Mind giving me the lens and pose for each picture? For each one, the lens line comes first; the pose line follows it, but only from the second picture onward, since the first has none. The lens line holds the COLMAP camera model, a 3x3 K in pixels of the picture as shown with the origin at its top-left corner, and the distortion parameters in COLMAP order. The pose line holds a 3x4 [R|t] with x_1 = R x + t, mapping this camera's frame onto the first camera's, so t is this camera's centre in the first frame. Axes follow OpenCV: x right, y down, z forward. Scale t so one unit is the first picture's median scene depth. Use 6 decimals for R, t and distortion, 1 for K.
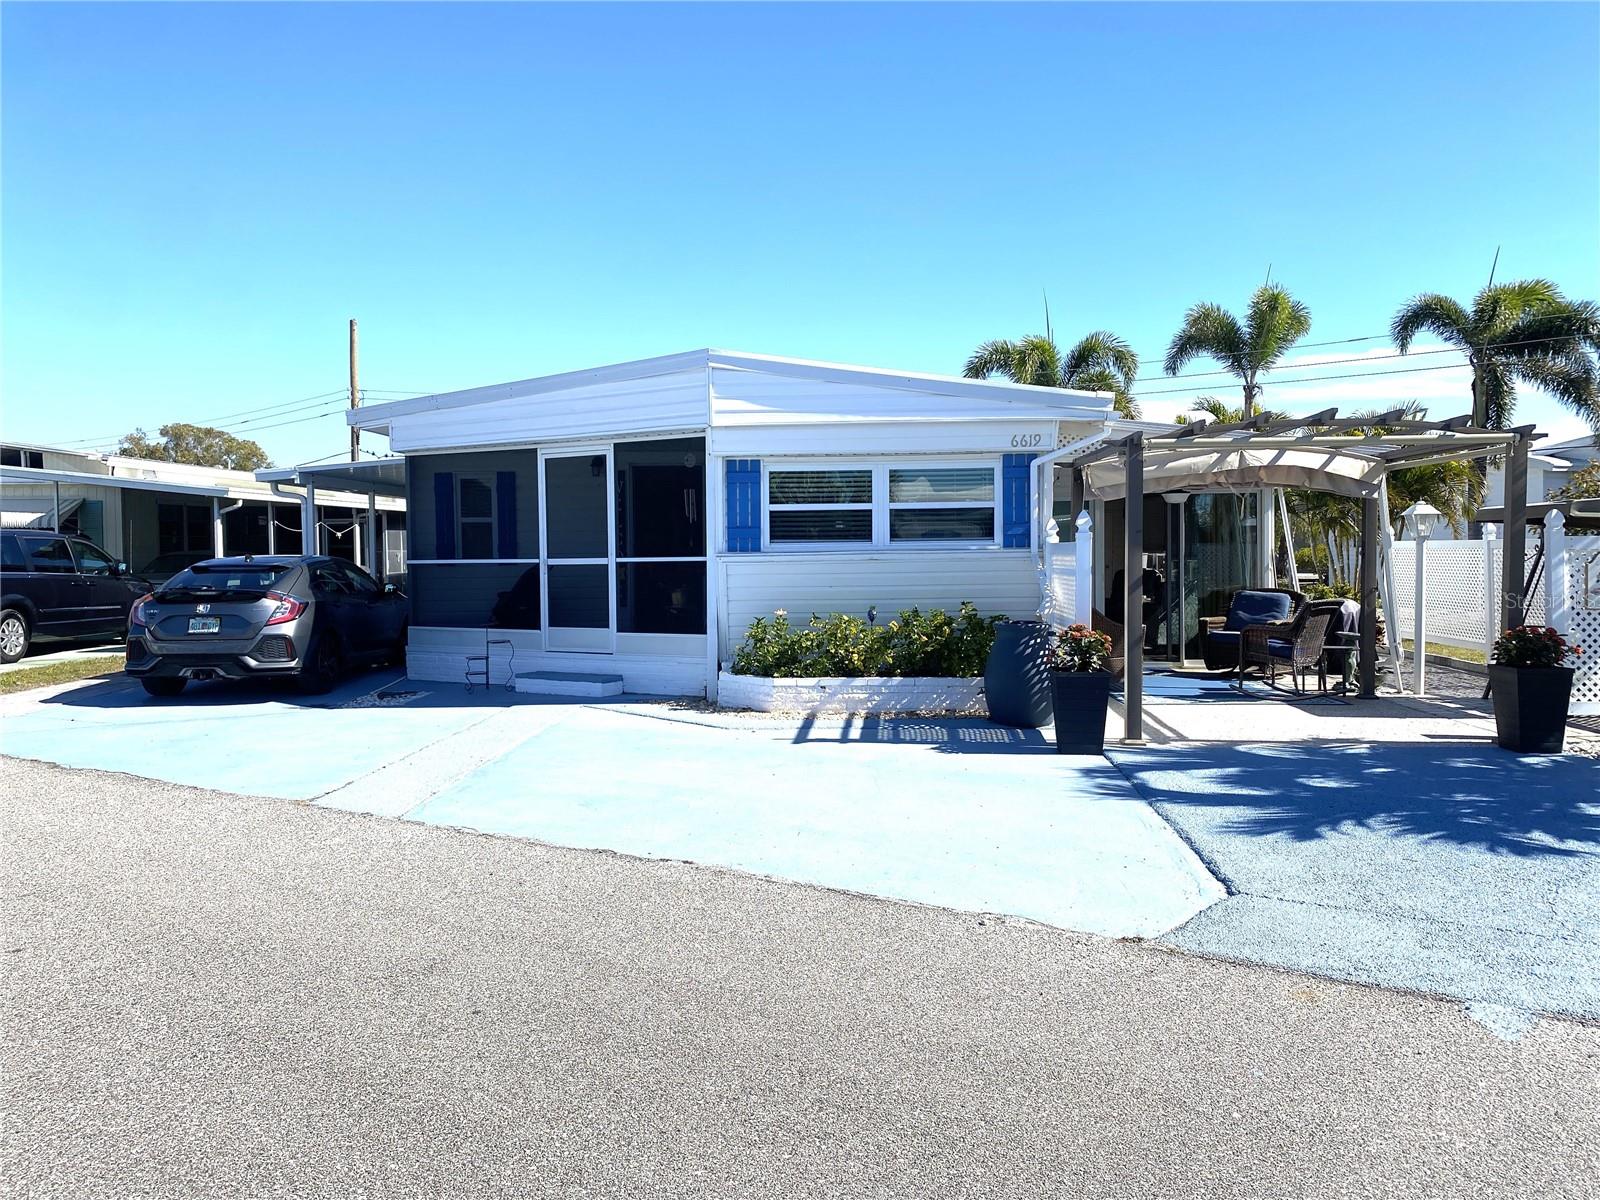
lens RADIAL K [[1211.5, 0, 799.2], [0, 1211.5, 579.1], [0, 0, 1]] dist [0.087264, -0.140564]
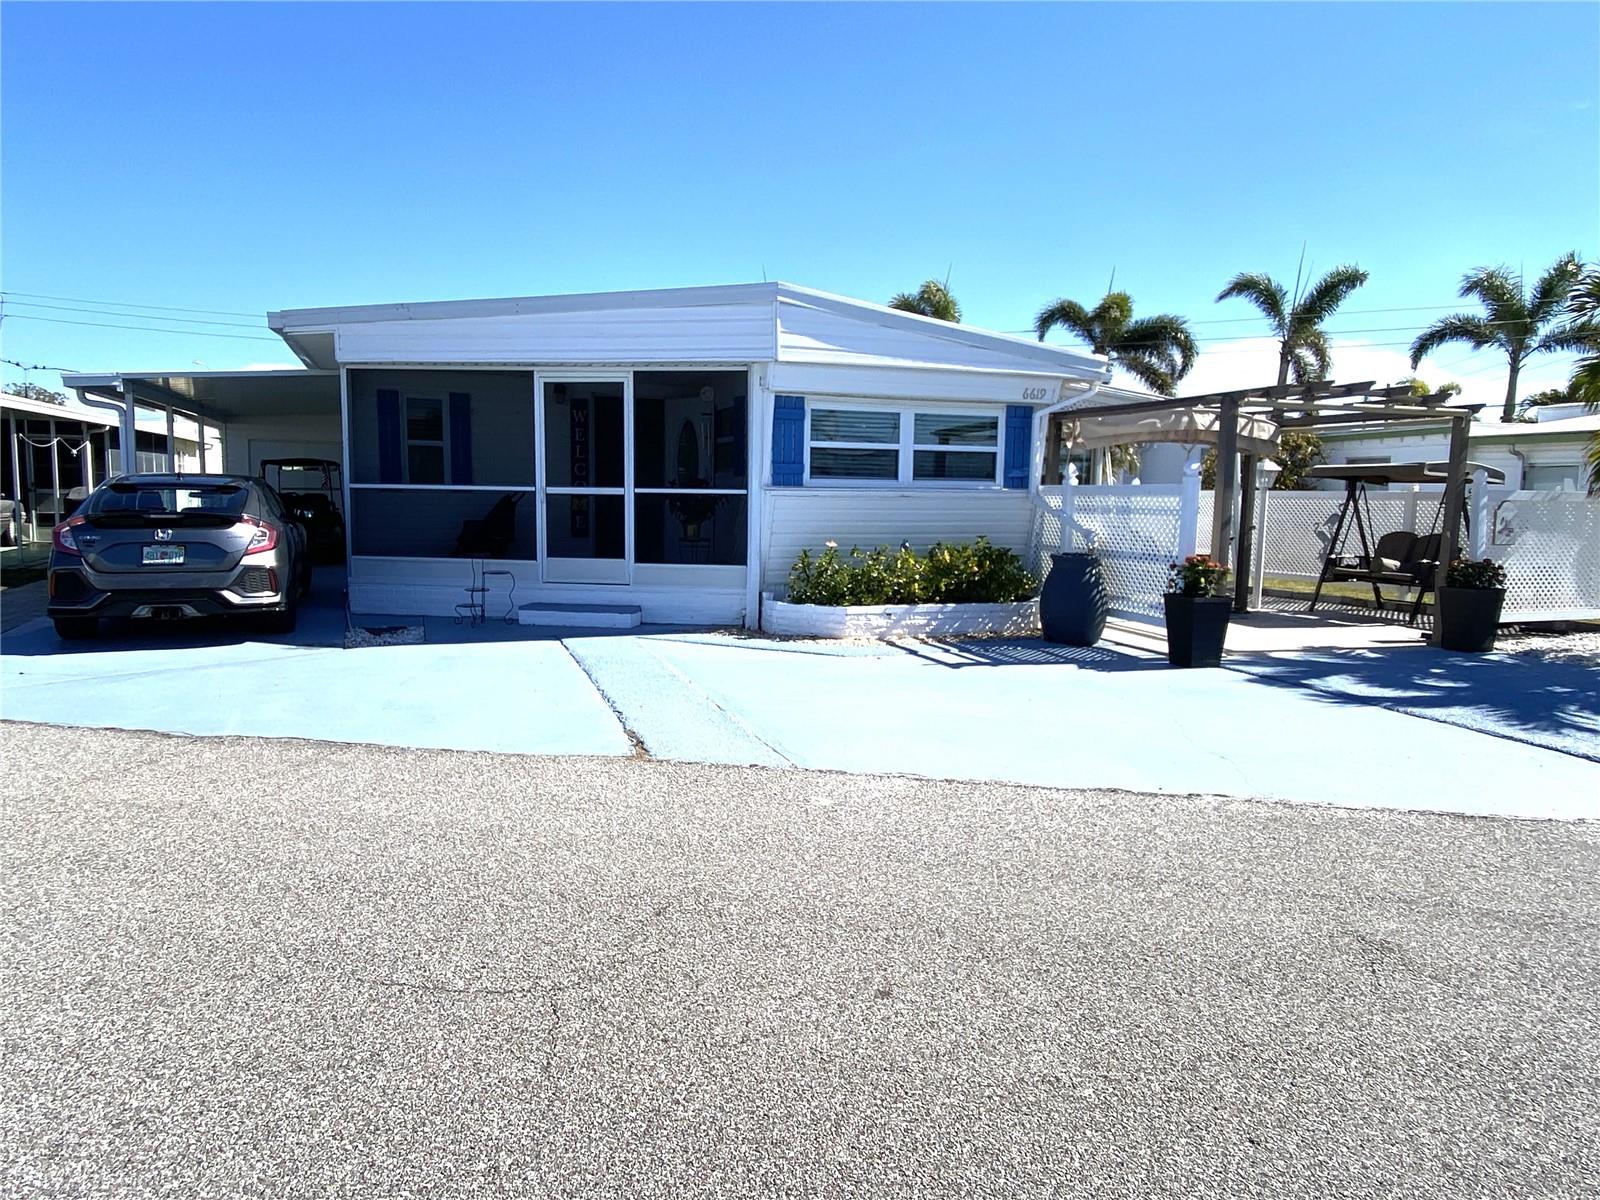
lens RADIAL K [[1014.1, 0, 795.9], [0, 1014.1, 604.2], [0, 0, 1]] dist [0.071337, -0.079559]
pose [[0.924076, -0.017470, 0.381808, -0.371905], [-0.016429, 0.996216, 0.085344, 0.004116], [-0.381854, -0.085137, 0.920293, 0.184608]]
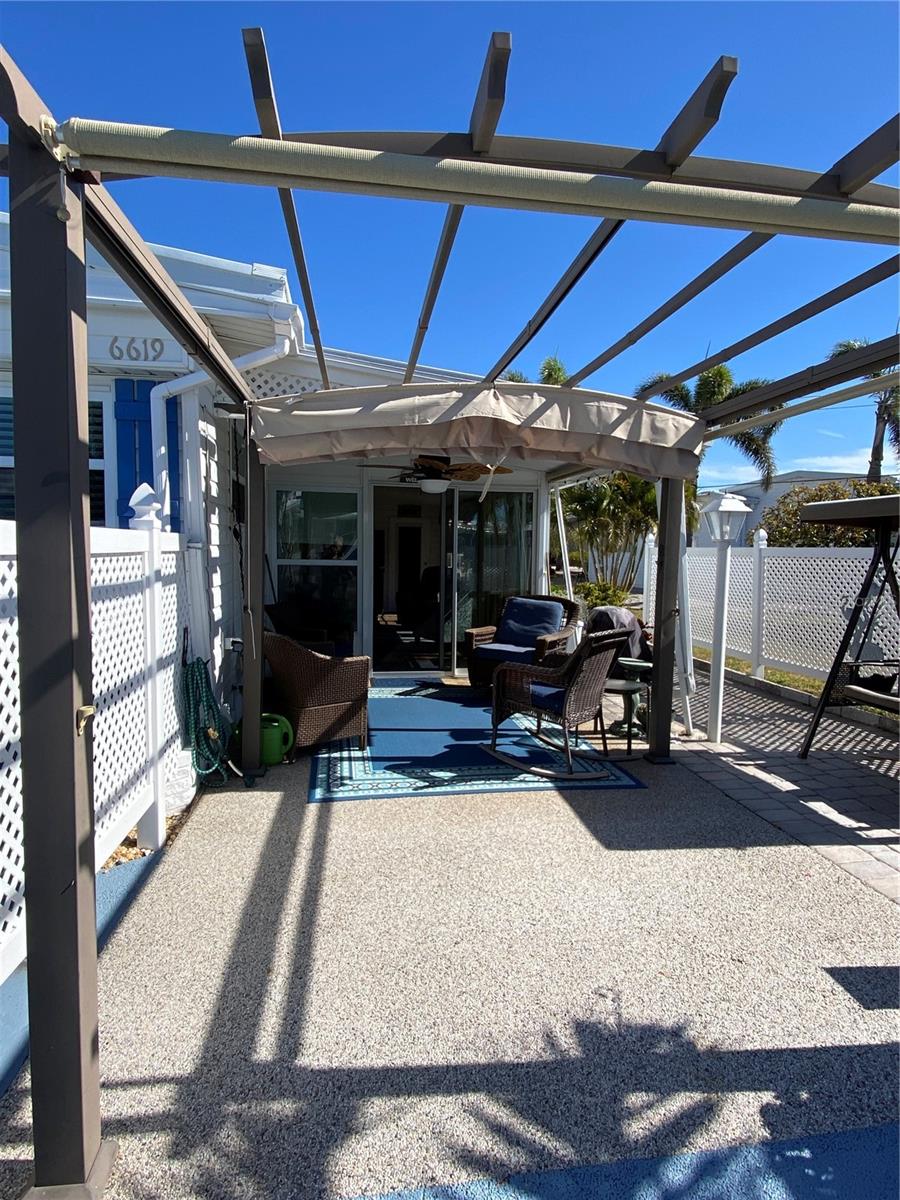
lens RADIAL K [[665.7, 0, 450.0], [0, 665.7, 600.0], [0, 0, 1]] dist [0.003248, 0.000363]
pose [[0.977738, 0.008069, 0.209673, 0.253059], [-0.019463, 0.998440, 0.052336, -0.015766], [-0.208923, -0.055252, 0.976370, 0.630255]]
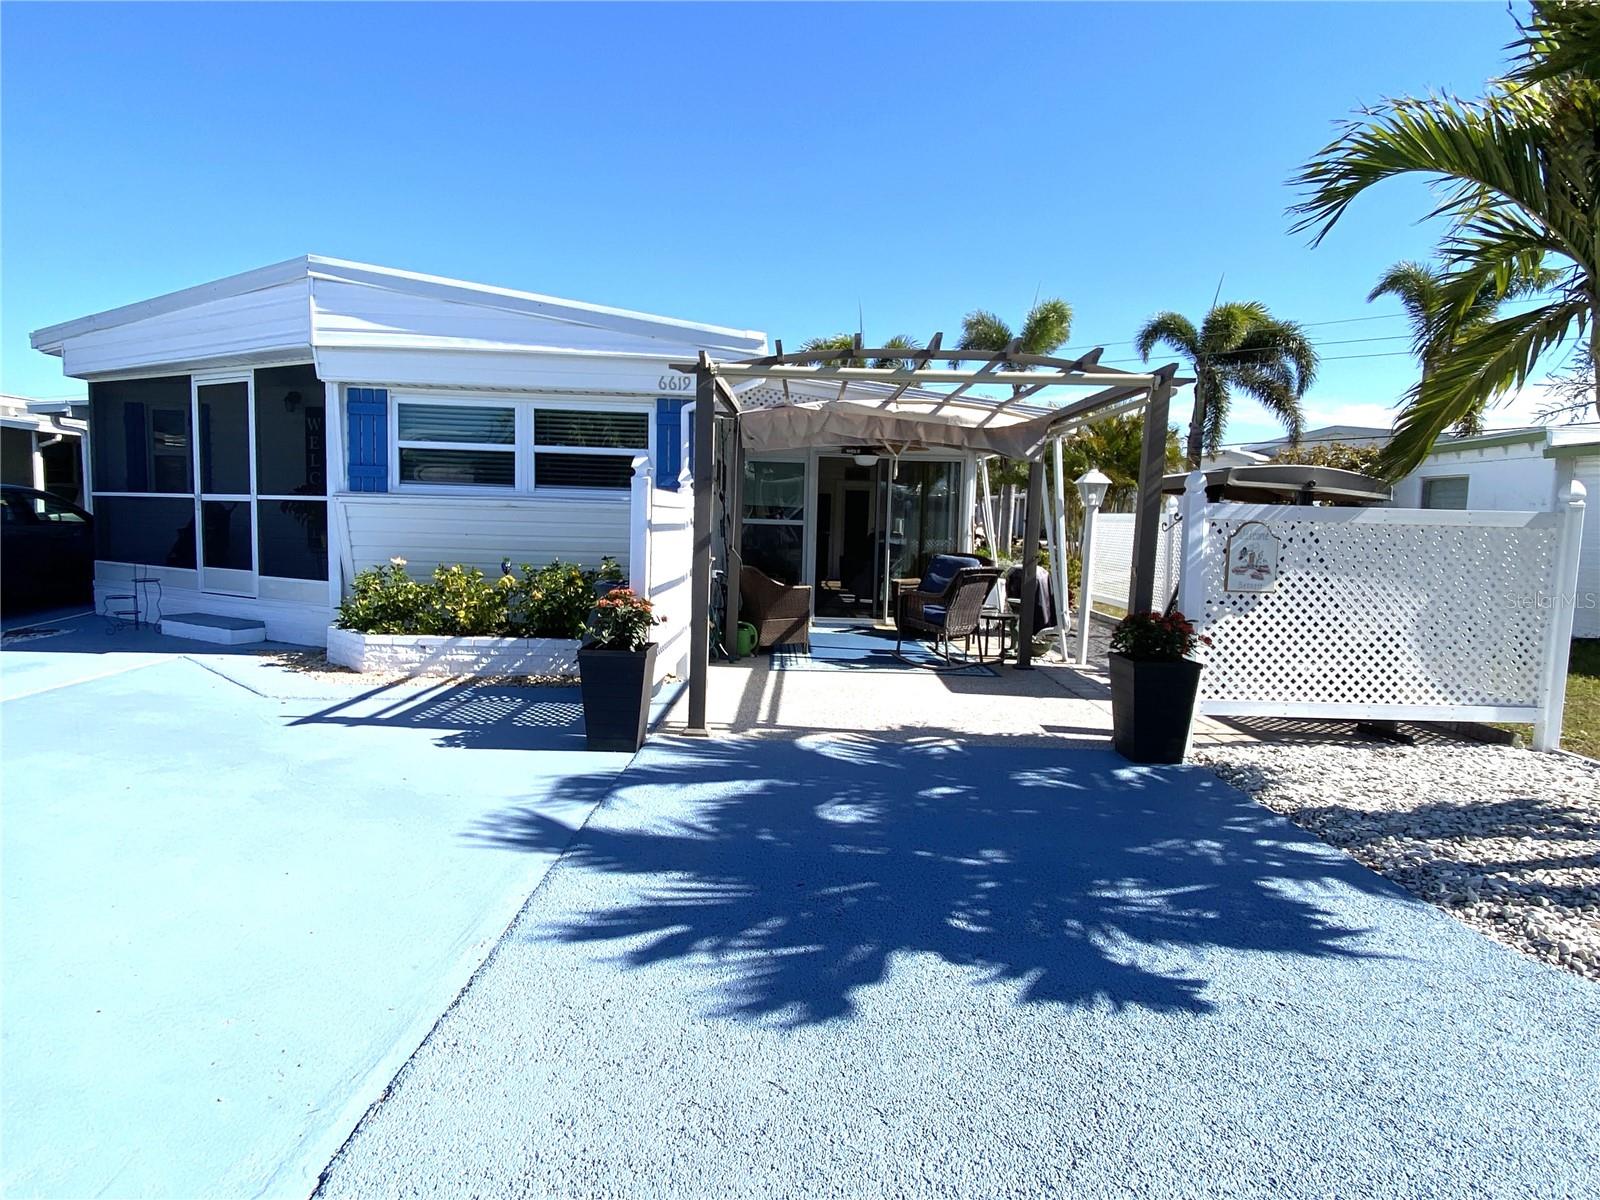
lens RADIAL K [[887.4, 0, 800.0], [0, 887.4, 600.0], [0, 0, 1]] dist [0.045089, -0.047589]
pose [[0.996679, 0.031254, 0.075194, 0.226164], [-0.036716, 0.996701, 0.072387, -0.002456], [-0.072684, -0.074907, 0.994538, 0.303950]]
